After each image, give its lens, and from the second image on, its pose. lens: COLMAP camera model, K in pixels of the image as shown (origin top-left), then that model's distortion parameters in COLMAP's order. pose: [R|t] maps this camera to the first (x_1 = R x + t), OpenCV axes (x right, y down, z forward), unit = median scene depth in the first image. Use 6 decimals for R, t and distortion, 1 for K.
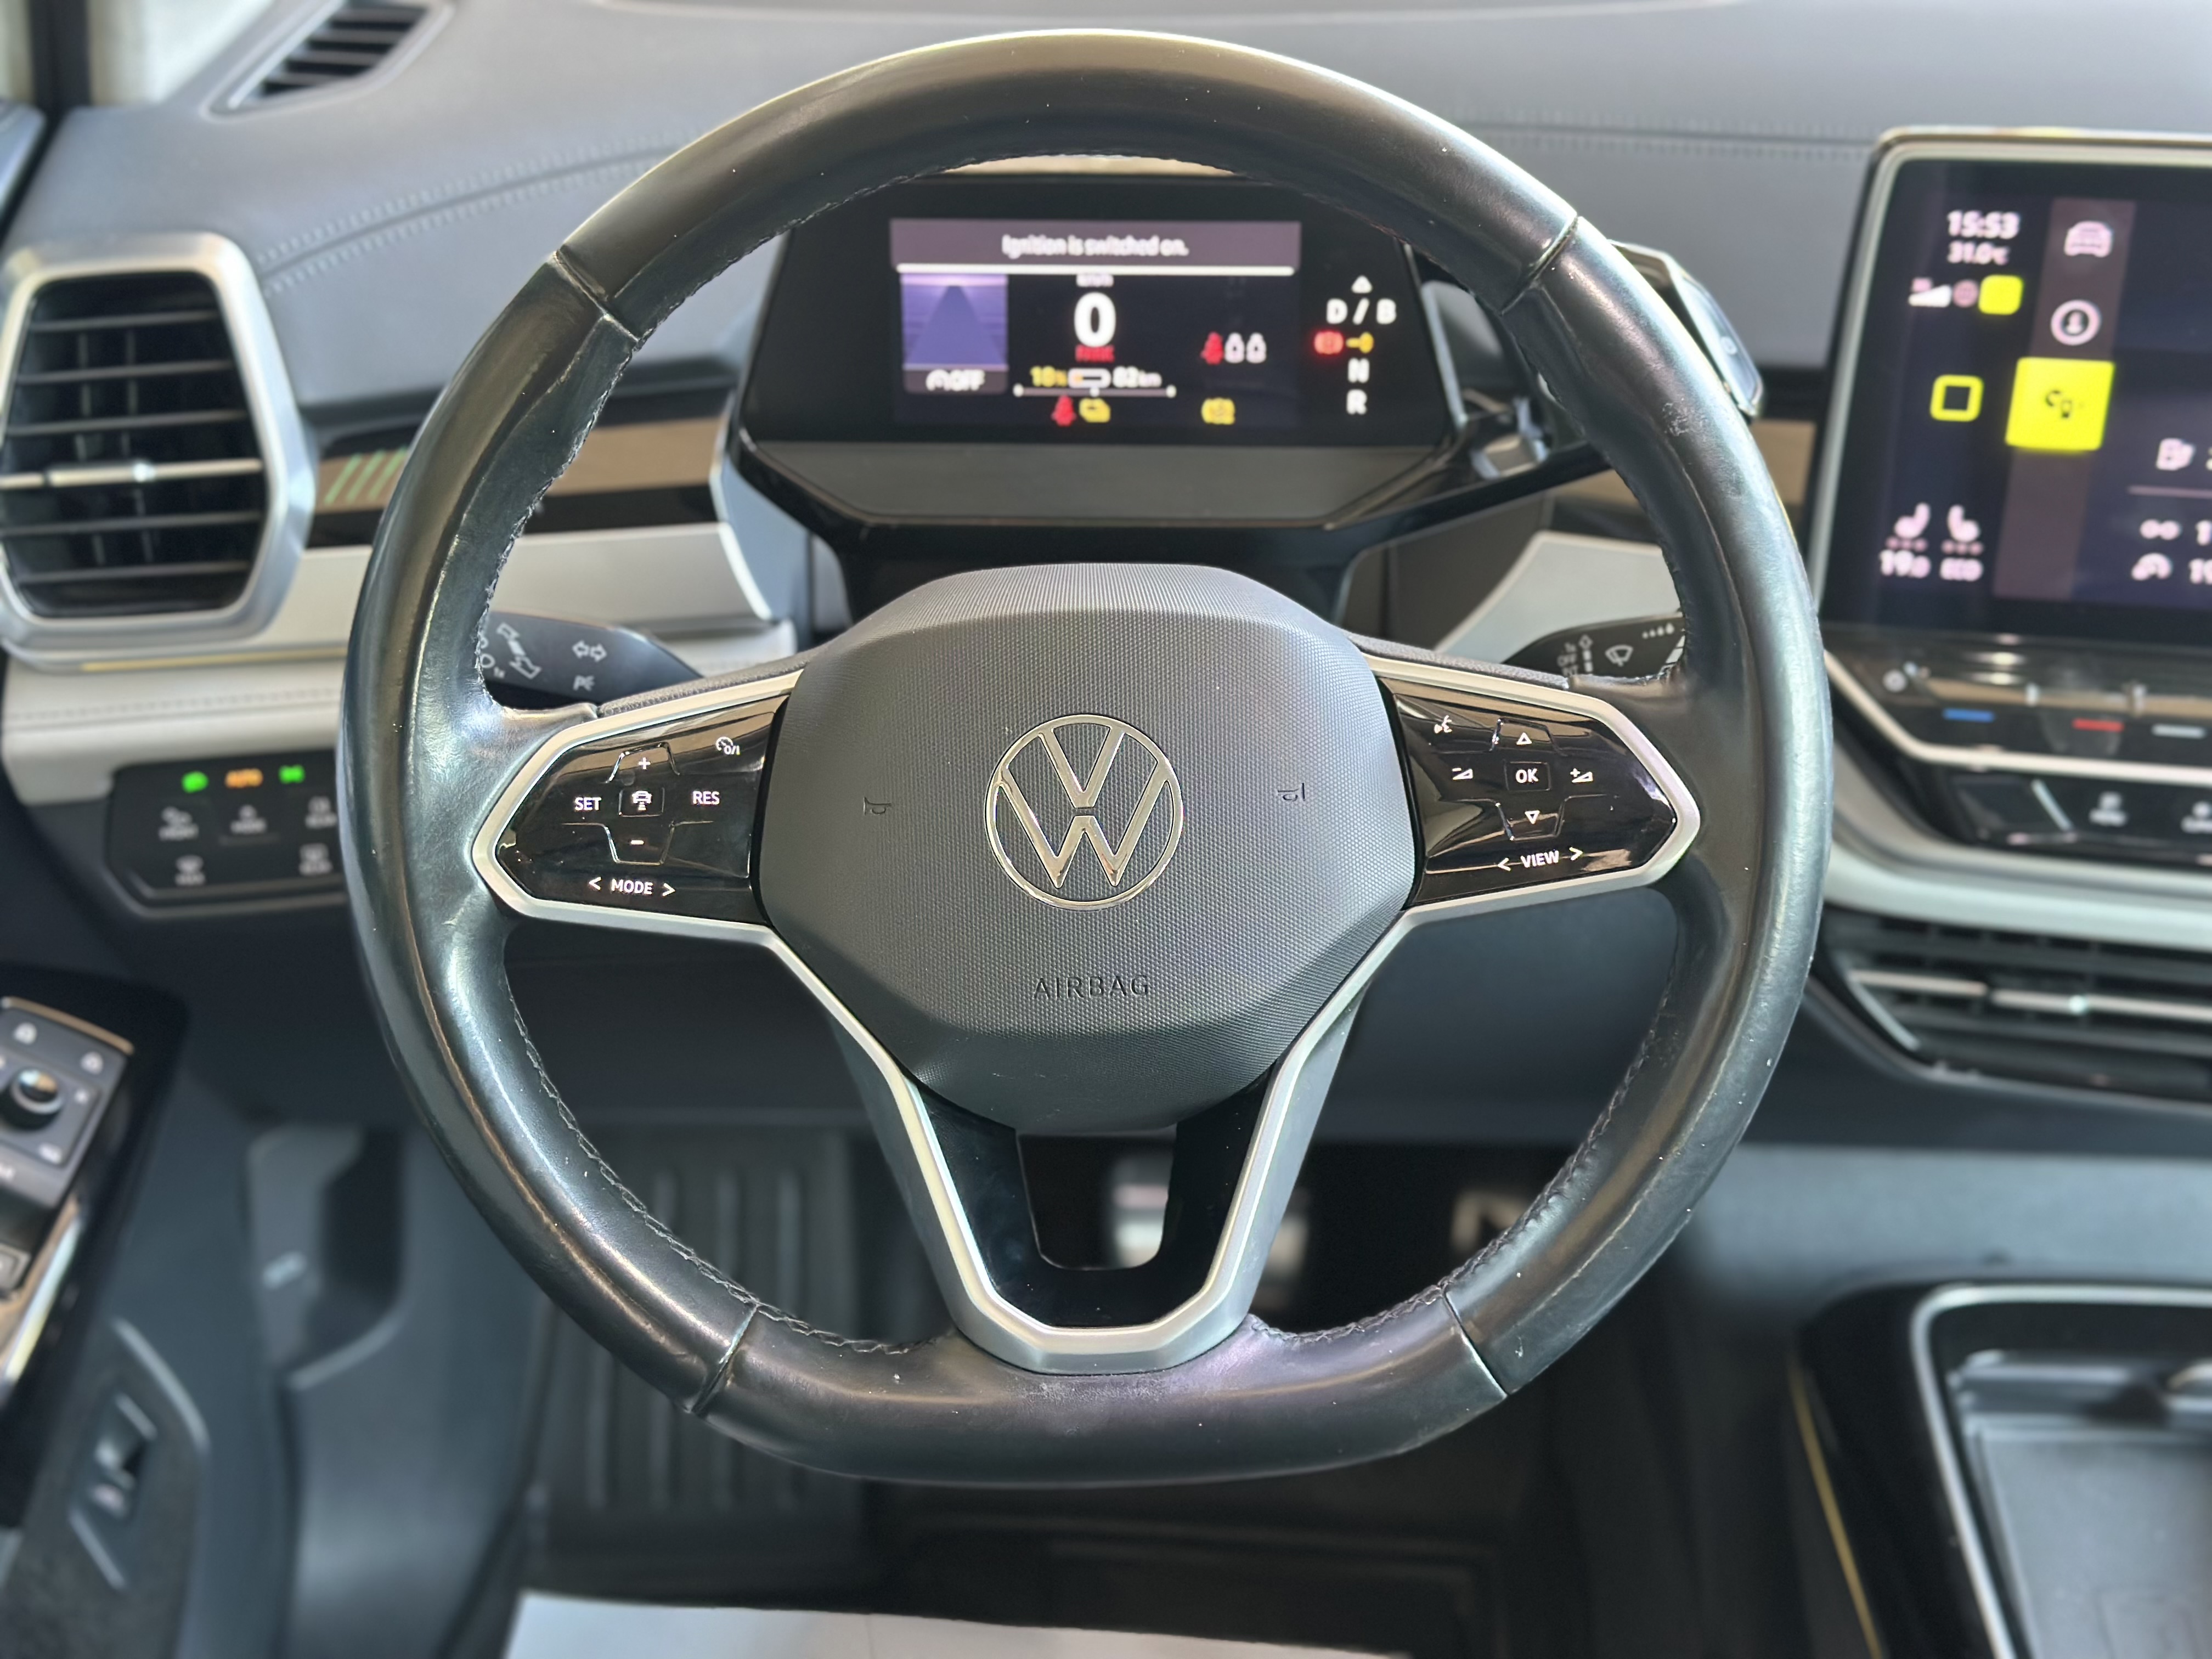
lens RADIAL K [[3038.7, 0, 1197.4], [0, 3038.7, 830.8], [0, 0, 1]] dist [0.367200, -1.089654]
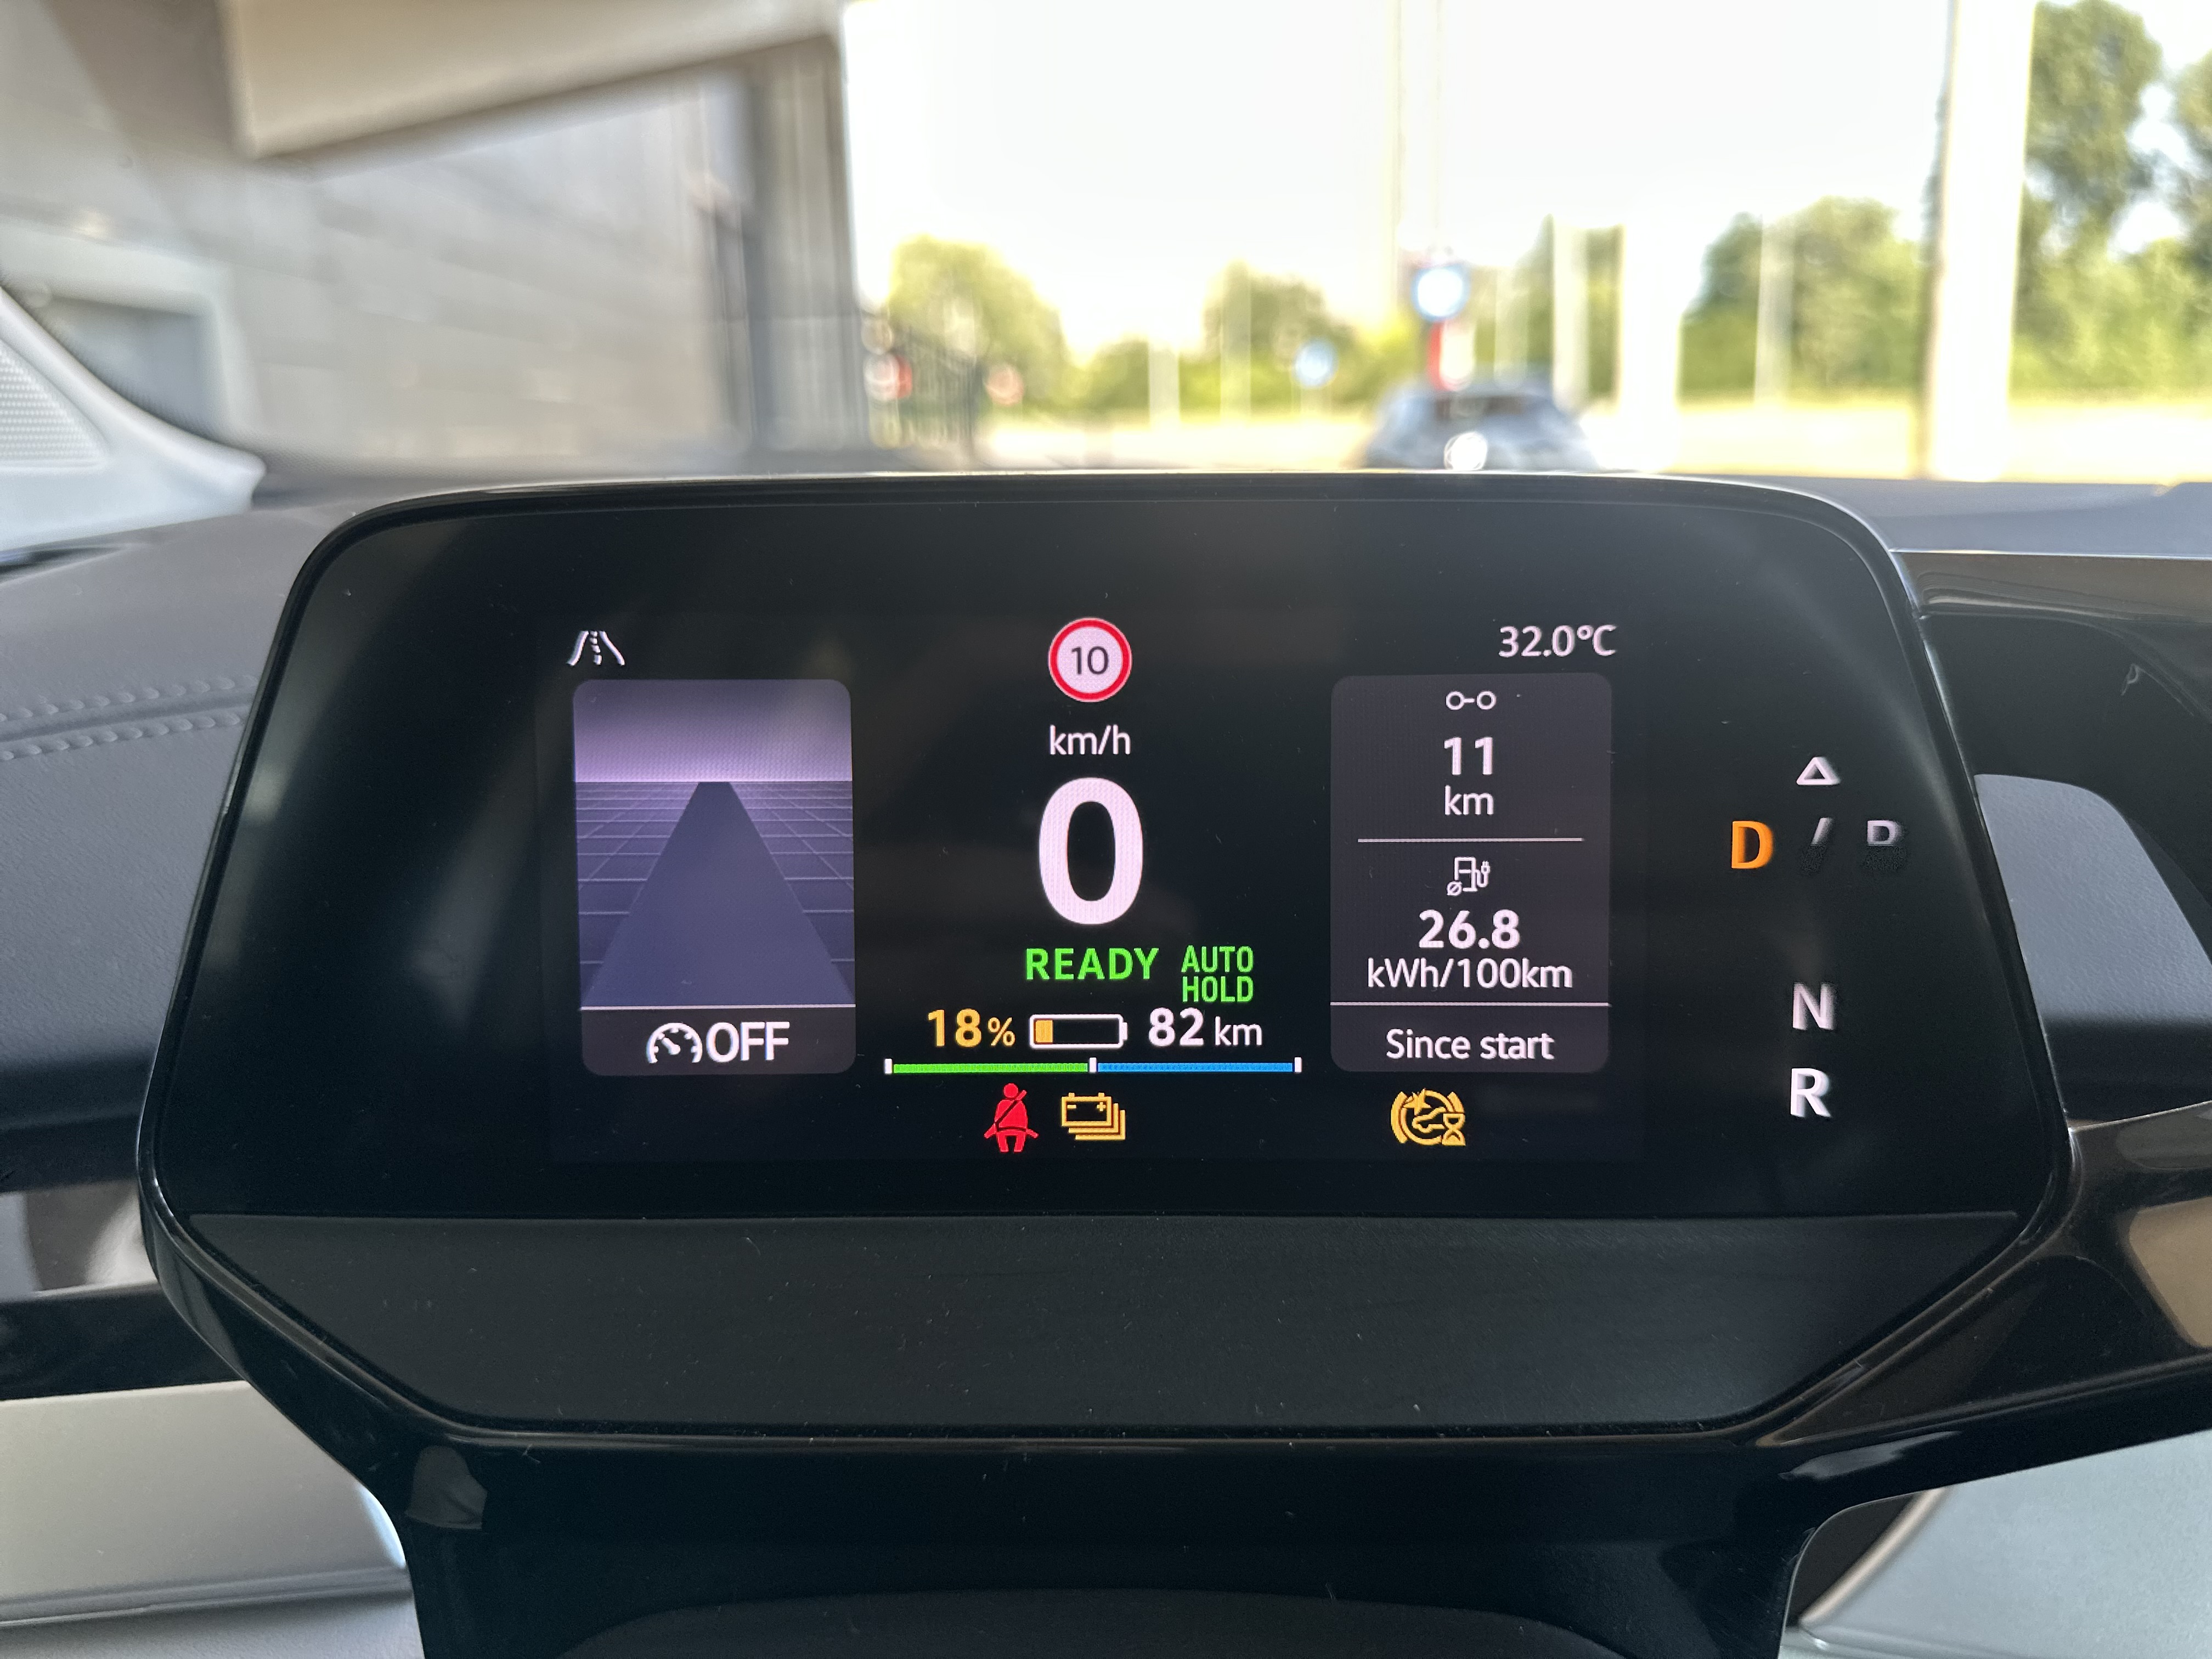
lens RADIAL K [[1540.4, 0, 1106.0], [0, 1540.4, 829.5], [0, 0, 1]] dist [0.004120, -0.000550]
pose [[0.999704, -0.010867, -0.021773, -0.027554], [0.003346, 0.947635, -0.319337, -0.110515], [0.024103, 0.319170, 0.947391, 0.809553]]
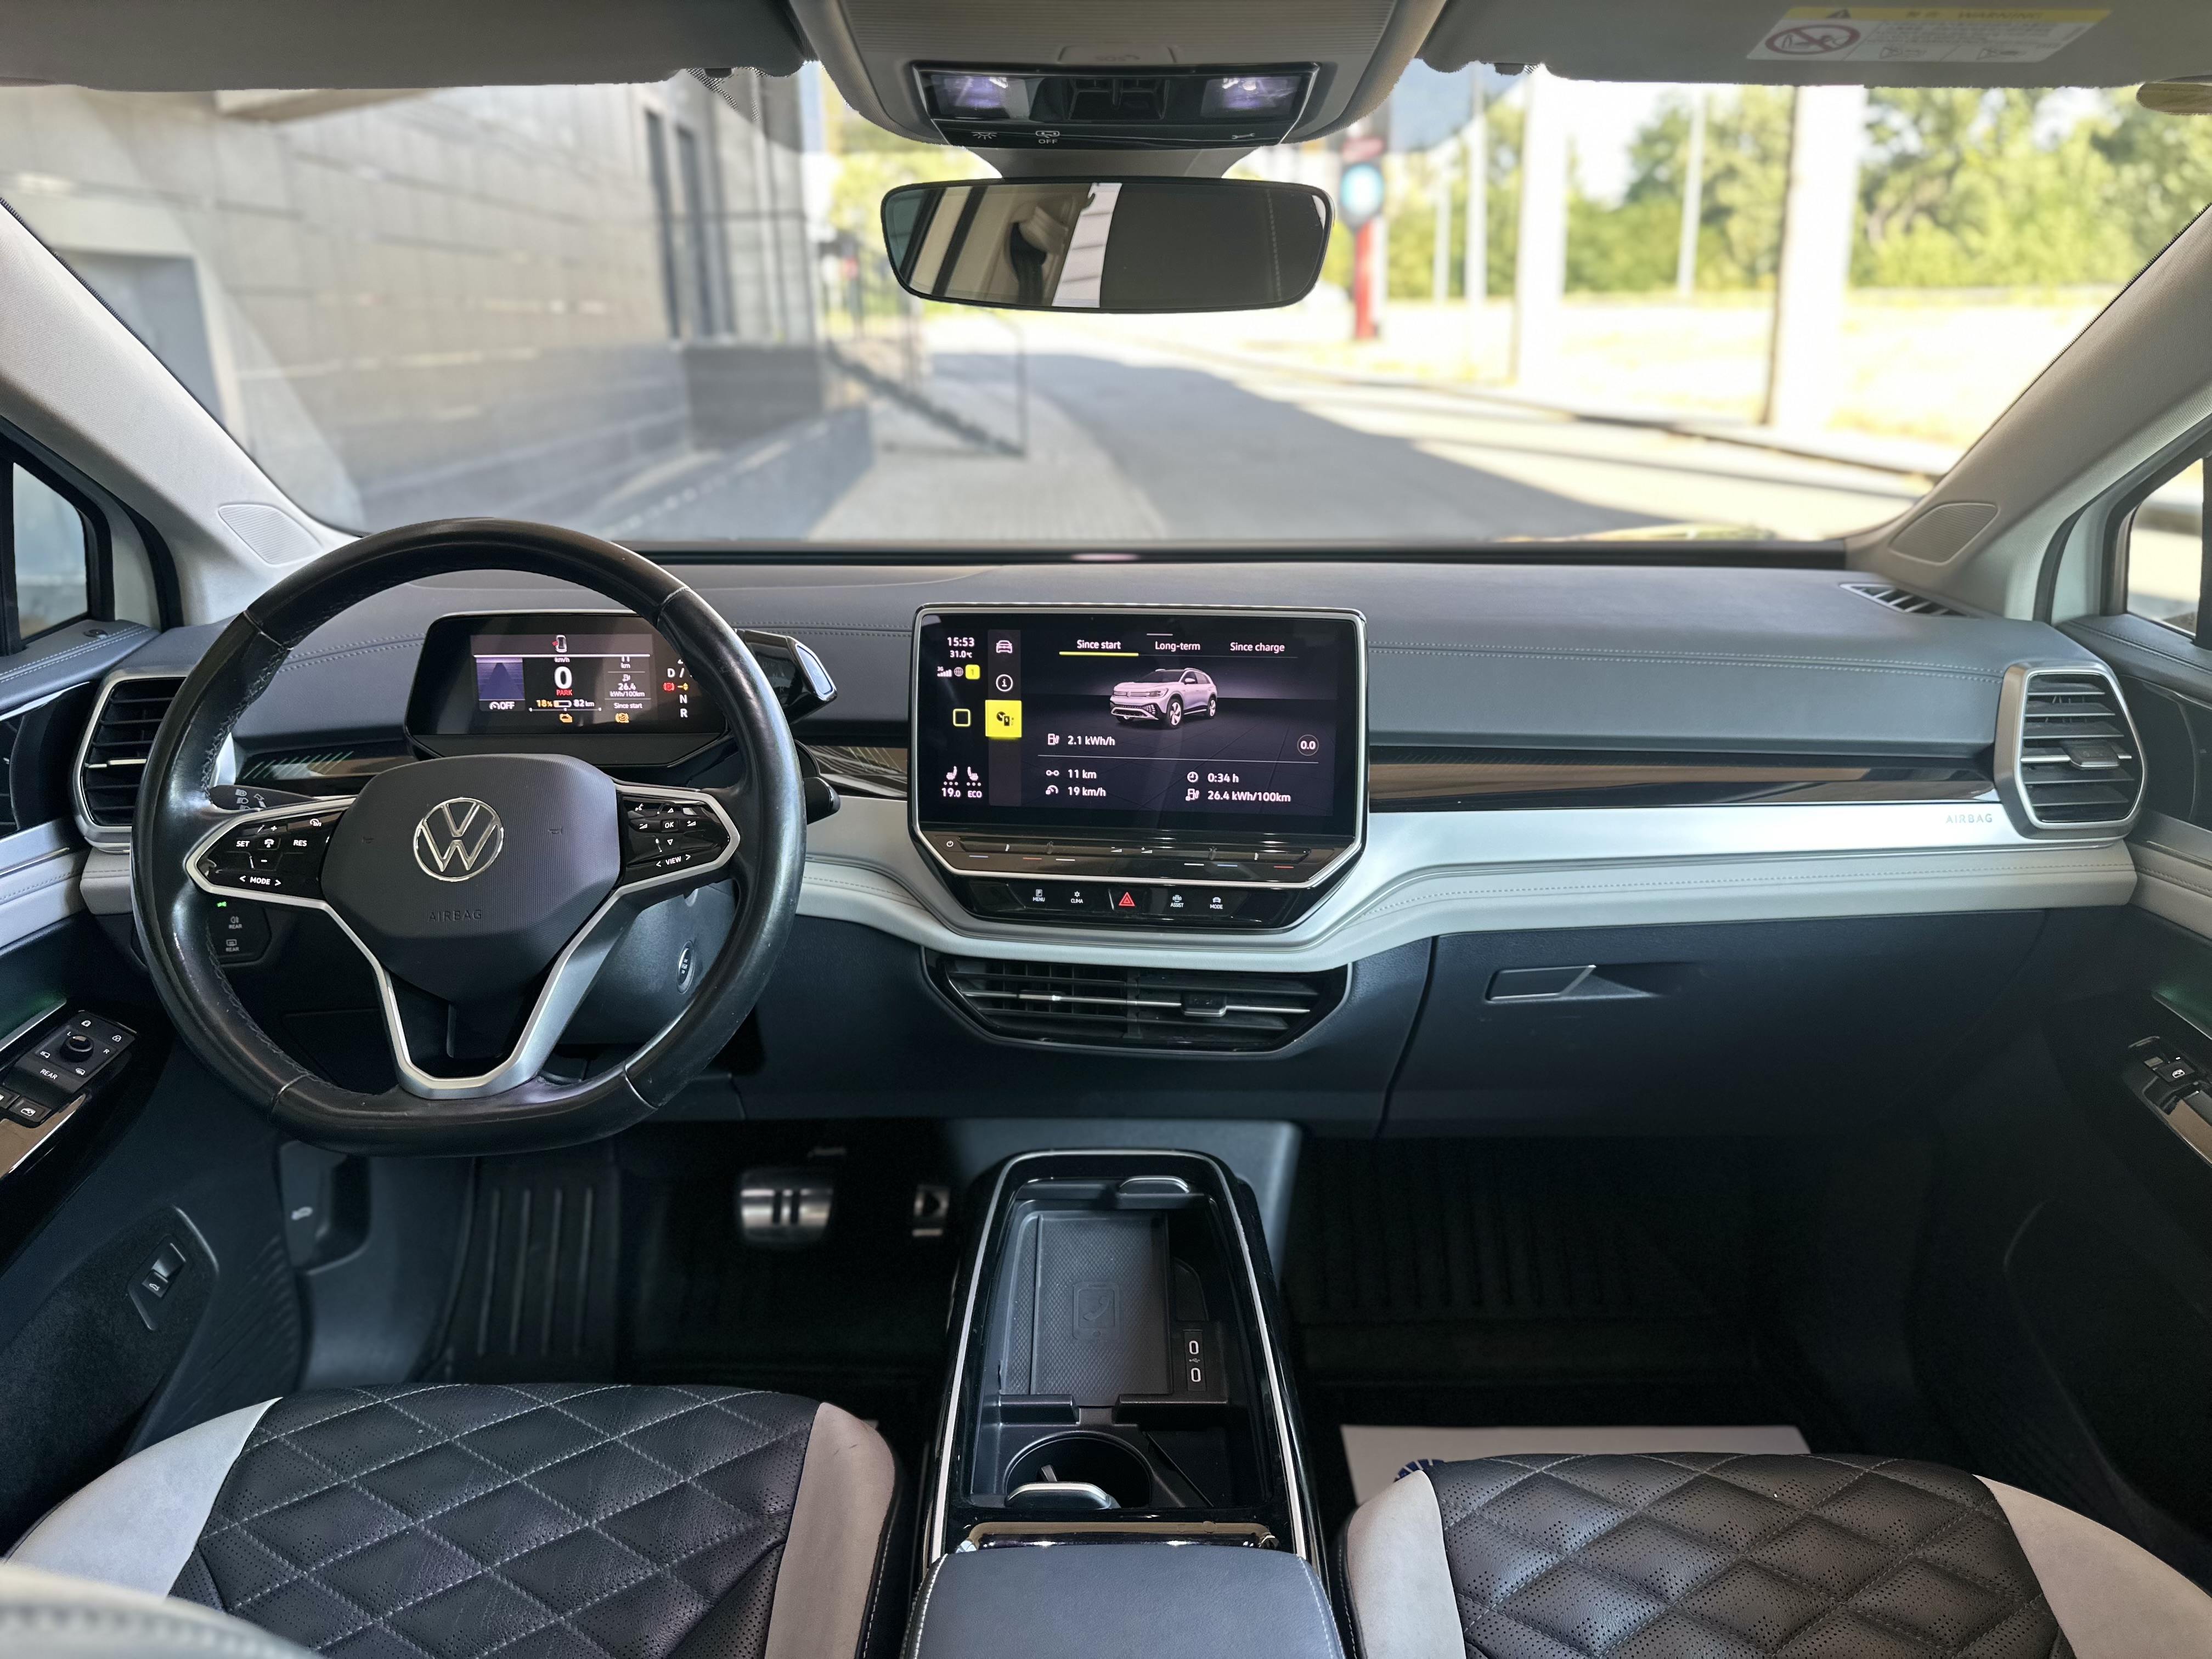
lens RADIAL K [[1561.3, 0, 1191.1], [0, 1561.3, 828.6], [0, 0, 1]] dist [-0.004509, -0.007288]
pose [[0.999196, -0.020148, 0.034653, 0.384809], [0.027922, 0.970107, -0.241065, 0.231452], [-0.028760, 0.241839, 0.969890, -0.109946]]
